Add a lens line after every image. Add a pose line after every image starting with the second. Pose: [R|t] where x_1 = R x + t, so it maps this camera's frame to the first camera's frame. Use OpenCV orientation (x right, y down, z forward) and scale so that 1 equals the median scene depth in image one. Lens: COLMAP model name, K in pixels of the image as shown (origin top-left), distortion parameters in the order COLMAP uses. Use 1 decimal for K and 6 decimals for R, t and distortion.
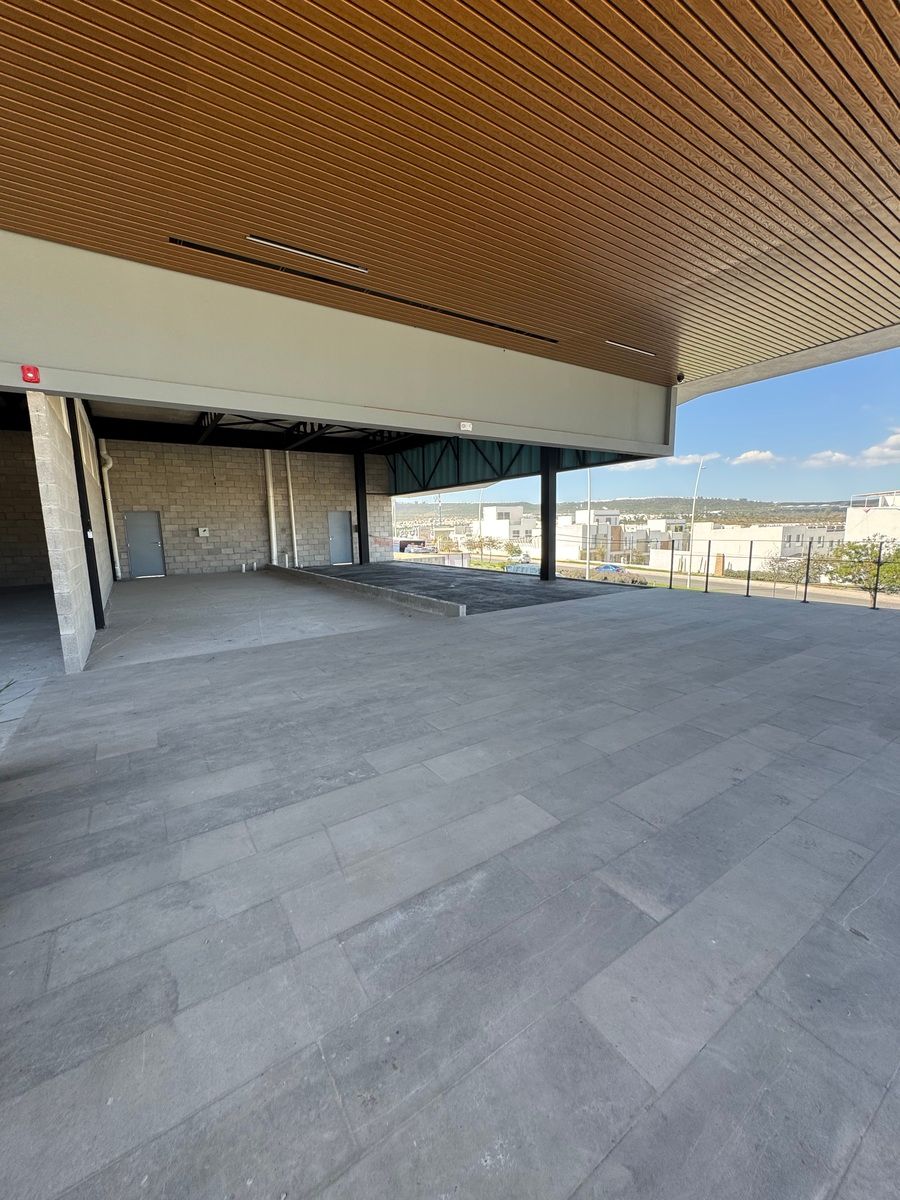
lens RADIAL K [[478.8, 0, 451.5], [0, 478.8, 600.7], [0, 0, 1]] dist [-0.002938, 0.000656]
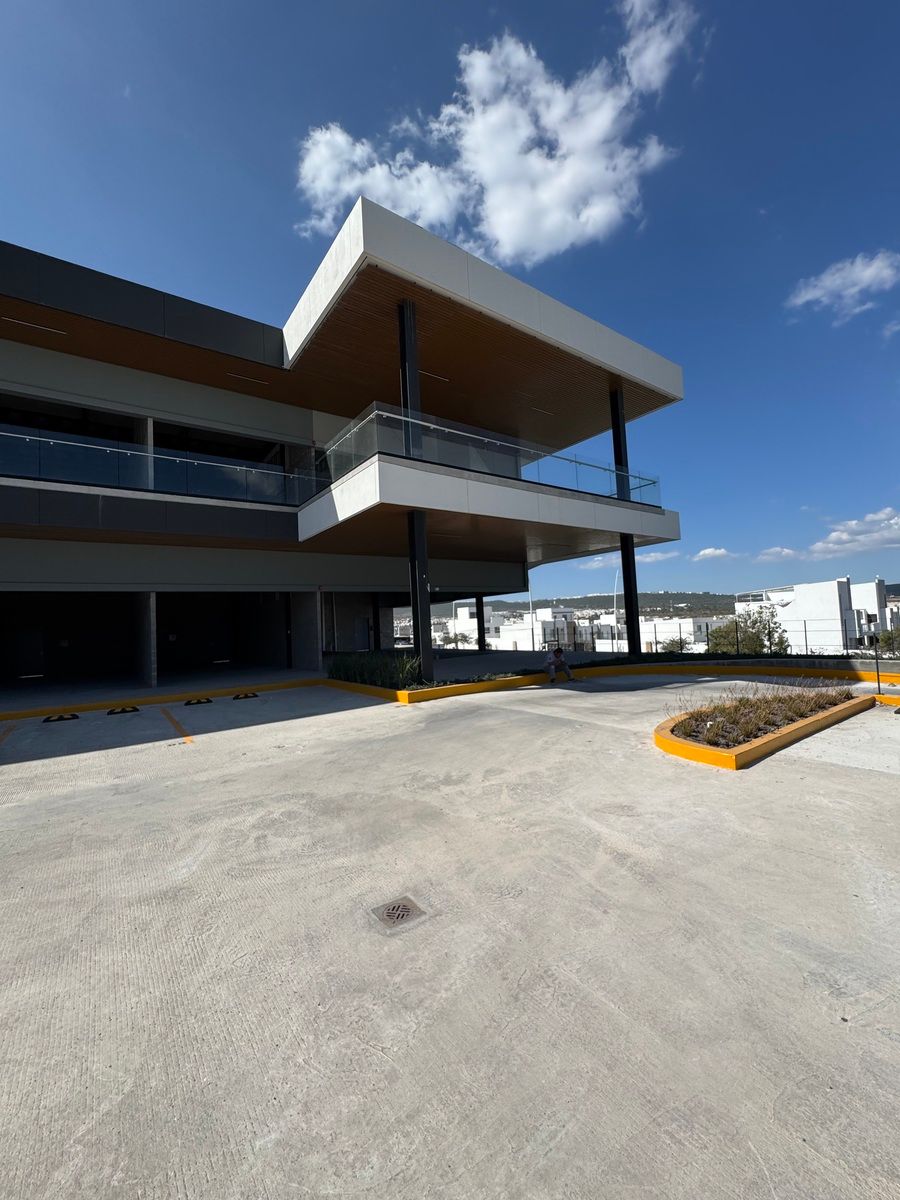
lens RADIAL K [[478.8, 0, 451.5], [0, 478.8, 600.7], [0, 0, 1]] dist [-0.002938, 0.000656]
pose [[0.998586, -0.024305, 0.047275, -0.001444], [0.033438, 0.978566, -0.203201, 0.022579], [-0.041323, 0.204494, 0.977995, -0.142640]]
